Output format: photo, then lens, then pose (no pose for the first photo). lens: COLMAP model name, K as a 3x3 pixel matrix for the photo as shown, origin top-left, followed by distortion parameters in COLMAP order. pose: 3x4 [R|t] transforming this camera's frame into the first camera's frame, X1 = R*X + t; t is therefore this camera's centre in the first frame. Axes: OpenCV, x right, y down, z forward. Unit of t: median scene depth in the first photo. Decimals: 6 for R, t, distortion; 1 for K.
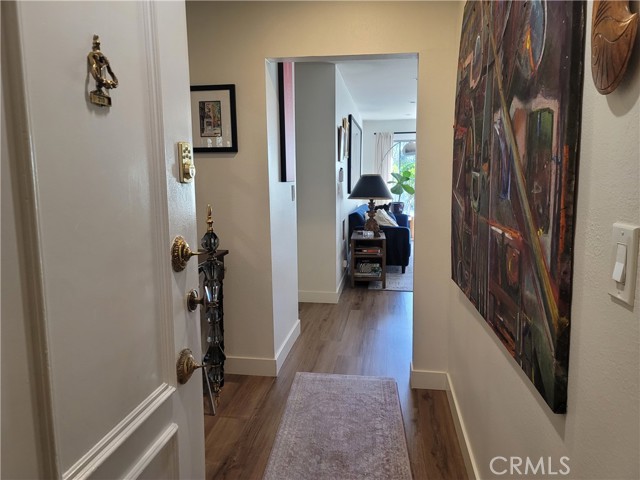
lens RADIAL K [[464.4, 0, 320.0], [0, 464.4, 240.0], [0, 0, 1]] dist [0.058378, -0.000672]
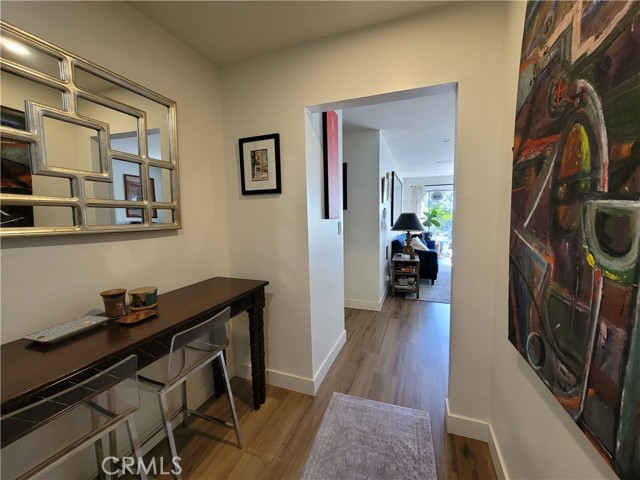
lens RADIAL K [[263.2, 0, 320.0], [0, 263.2, 240.0], [0, 0, 1]] dist [-0.001377, -0.000143]
pose [[0.976239, 0.011261, -0.216405, 0.033294], [-0.020464, 0.998977, -0.040330, -0.032819], [0.215730, 0.043800, 0.975470, 0.256879]]
